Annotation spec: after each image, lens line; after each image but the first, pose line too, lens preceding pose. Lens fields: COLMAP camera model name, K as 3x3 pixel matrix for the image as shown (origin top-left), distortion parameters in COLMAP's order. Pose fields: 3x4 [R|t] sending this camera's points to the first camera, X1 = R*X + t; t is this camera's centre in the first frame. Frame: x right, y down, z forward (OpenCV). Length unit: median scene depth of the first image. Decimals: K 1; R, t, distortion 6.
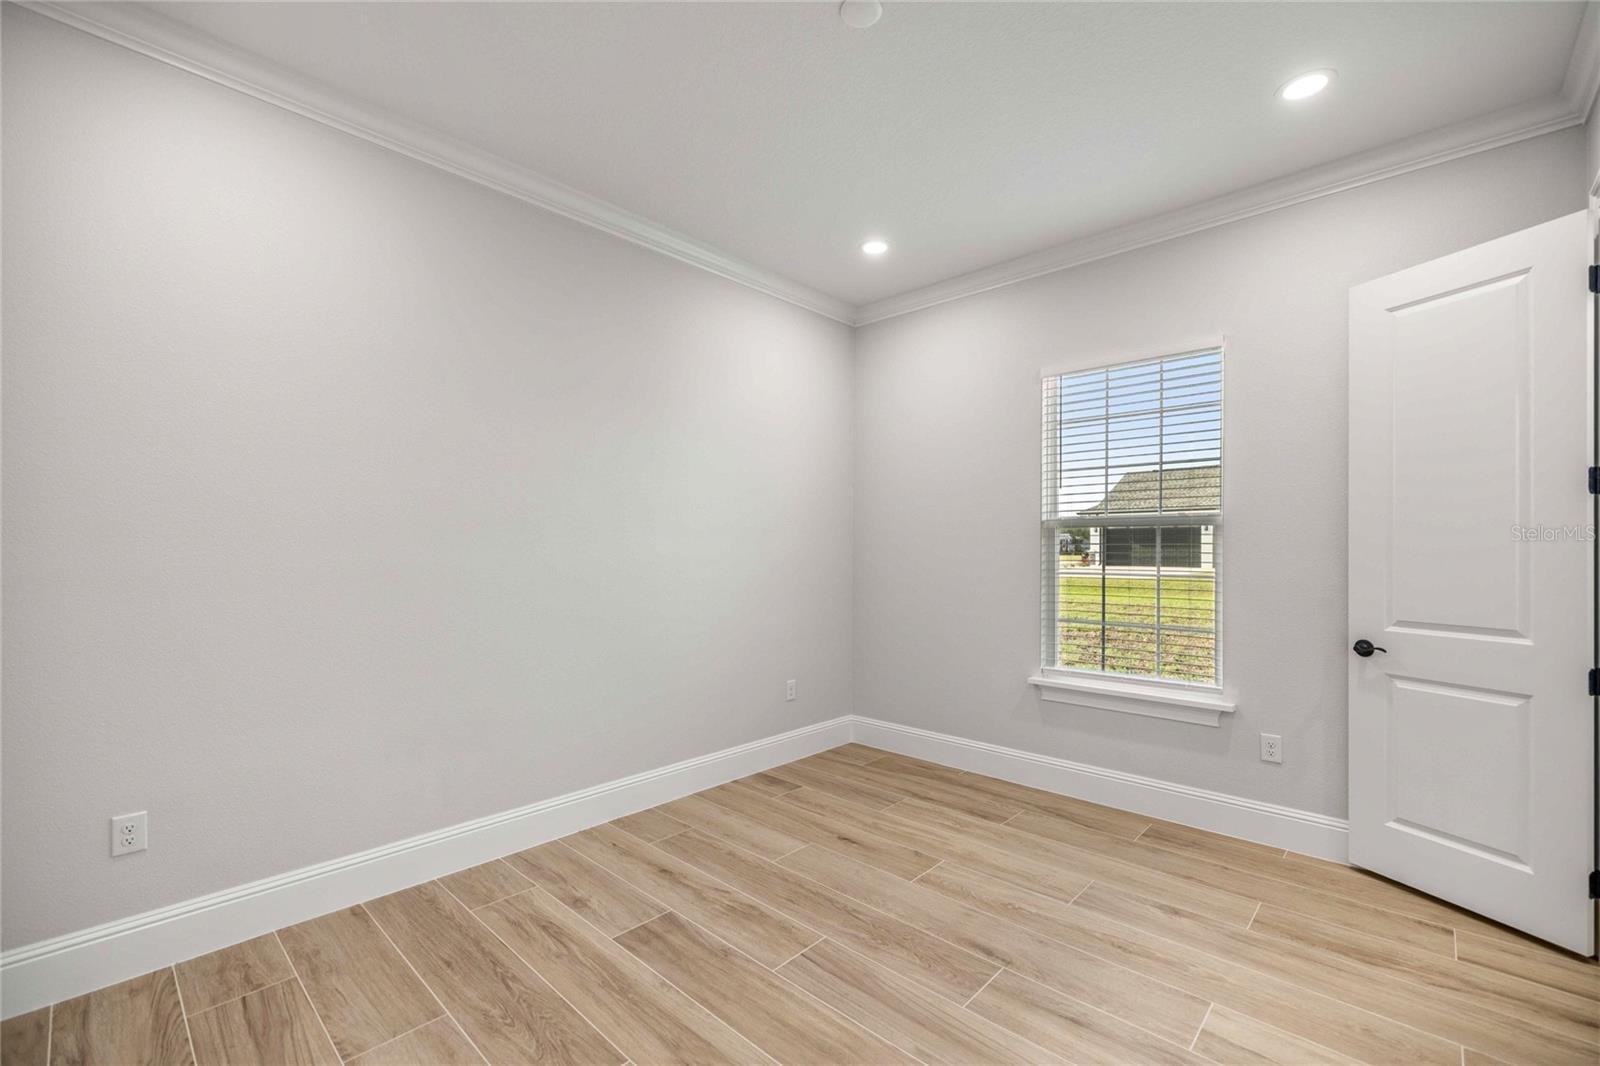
lens RADIAL K [[675.5, 0, 801.6], [0, 675.5, 552.3], [0, 0, 1]] dist [-0.000455, 0.000050]
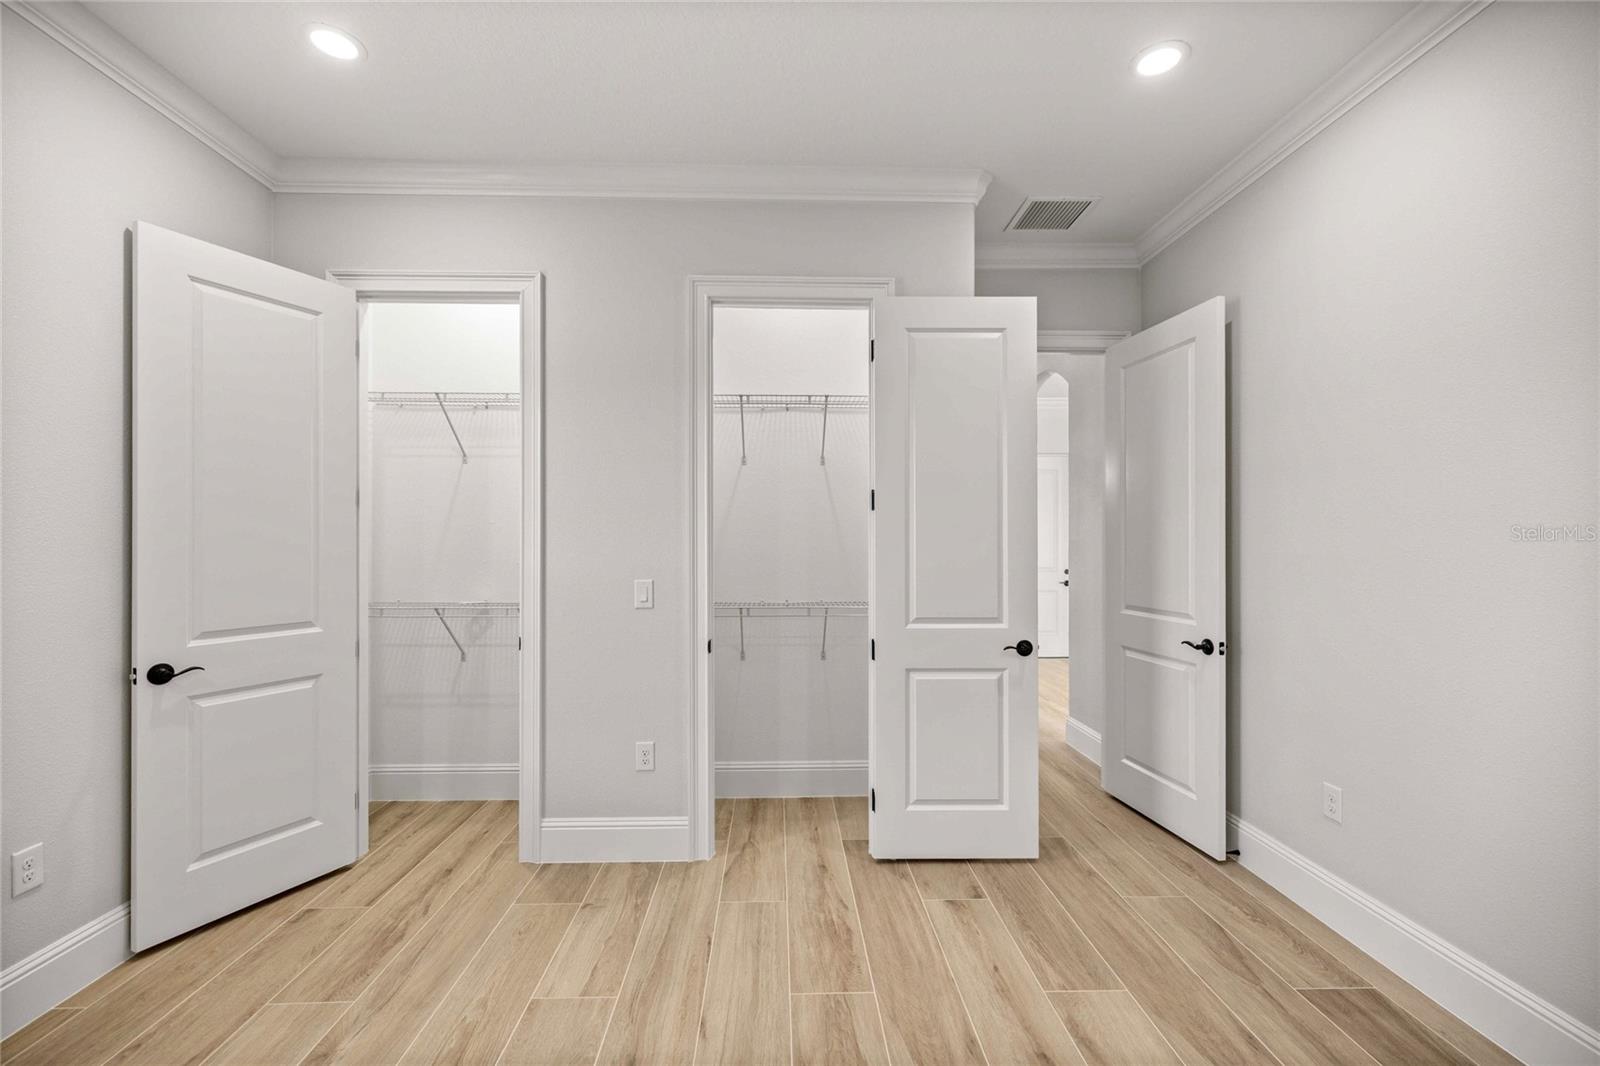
lens RADIAL K [[659.7, 0, 803.7], [0, 659.7, 538.8], [0, 0, 1]] dist [0.001286, -0.000114]
pose [[-0.703446, 0.000899, 0.710749, -0.324996], [0.002576, 0.999996, 0.001285, -0.023237], [-0.710744, 0.002735, -0.703445, 1.165473]]
